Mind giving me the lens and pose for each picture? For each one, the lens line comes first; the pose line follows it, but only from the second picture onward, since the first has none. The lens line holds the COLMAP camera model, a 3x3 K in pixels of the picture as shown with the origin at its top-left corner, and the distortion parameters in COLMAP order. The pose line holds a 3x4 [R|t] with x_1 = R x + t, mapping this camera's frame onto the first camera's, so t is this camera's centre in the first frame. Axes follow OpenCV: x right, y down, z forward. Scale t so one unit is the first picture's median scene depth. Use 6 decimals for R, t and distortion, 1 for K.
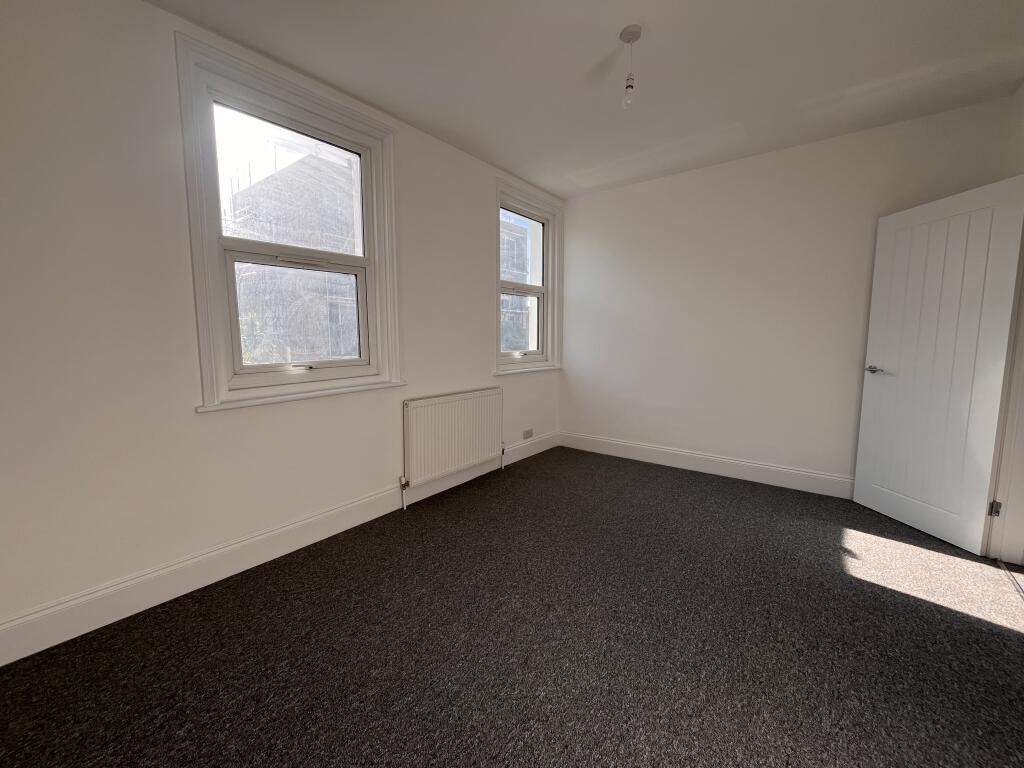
lens RADIAL K [[415.4, 0, 505.4], [0, 415.4, 380.9], [0, 0, 1]] dist [-0.001153, 0.000047]
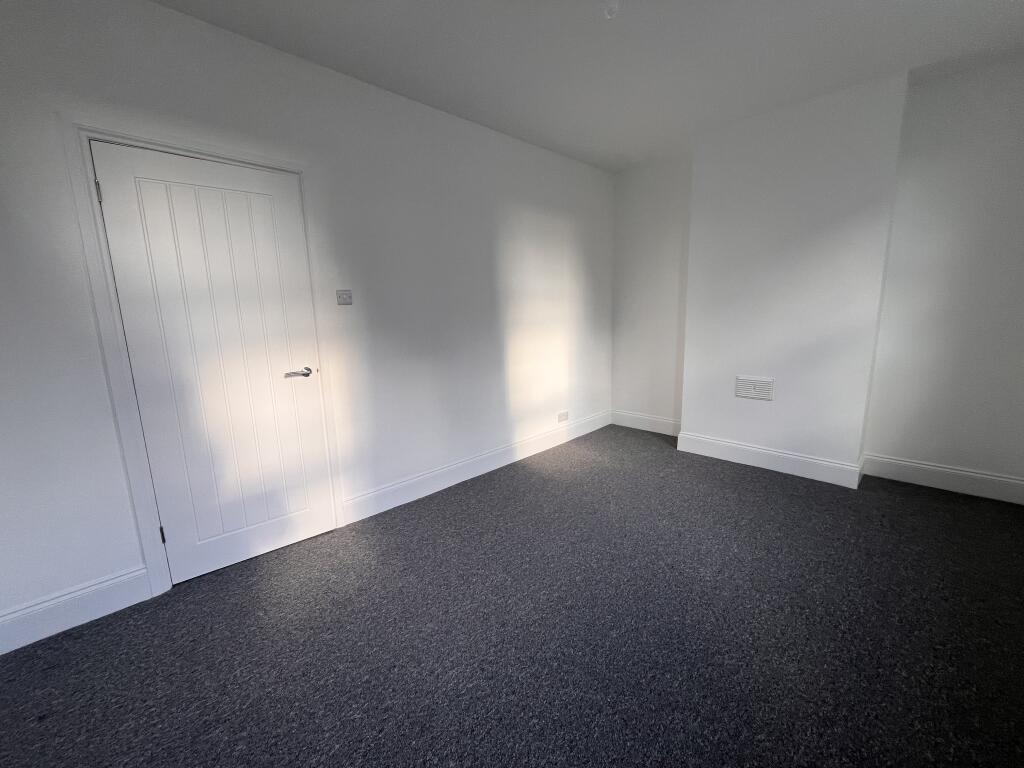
lens RADIAL K [[415.4, 0, 505.4], [0, 415.4, 380.9], [0, 0, 1]] dist [-0.001153, 0.000047]
pose [[-0.991441, 0.006365, 0.130397, 0.231805], [0.042342, 0.960496, 0.275054, -0.147068], [-0.123494, 0.278222, -0.952545, 1.139569]]
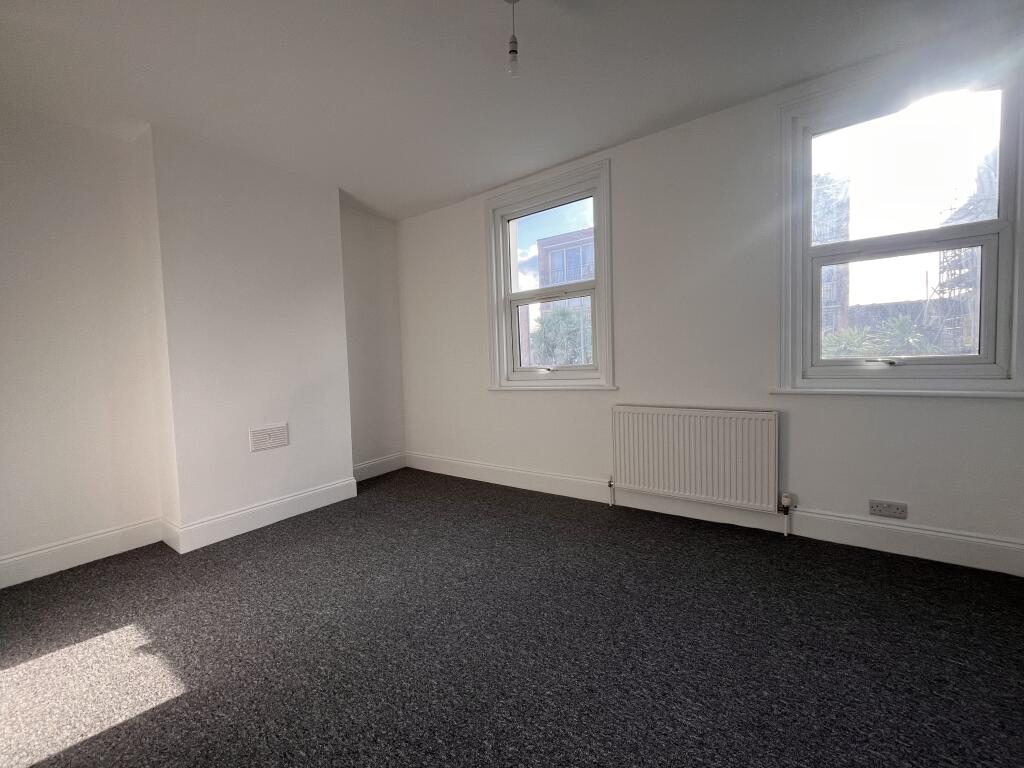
lens RADIAL K [[415.4, 0, 505.4], [0, 415.4, 380.9], [0, 0, 1]] dist [-0.001153, 0.000047]
pose [[0.048506, 0.051071, -0.997516, 0.713777], [-0.071968, 0.996275, 0.047508, -0.037941], [0.996227, 0.069485, 0.052001, 0.588911]]
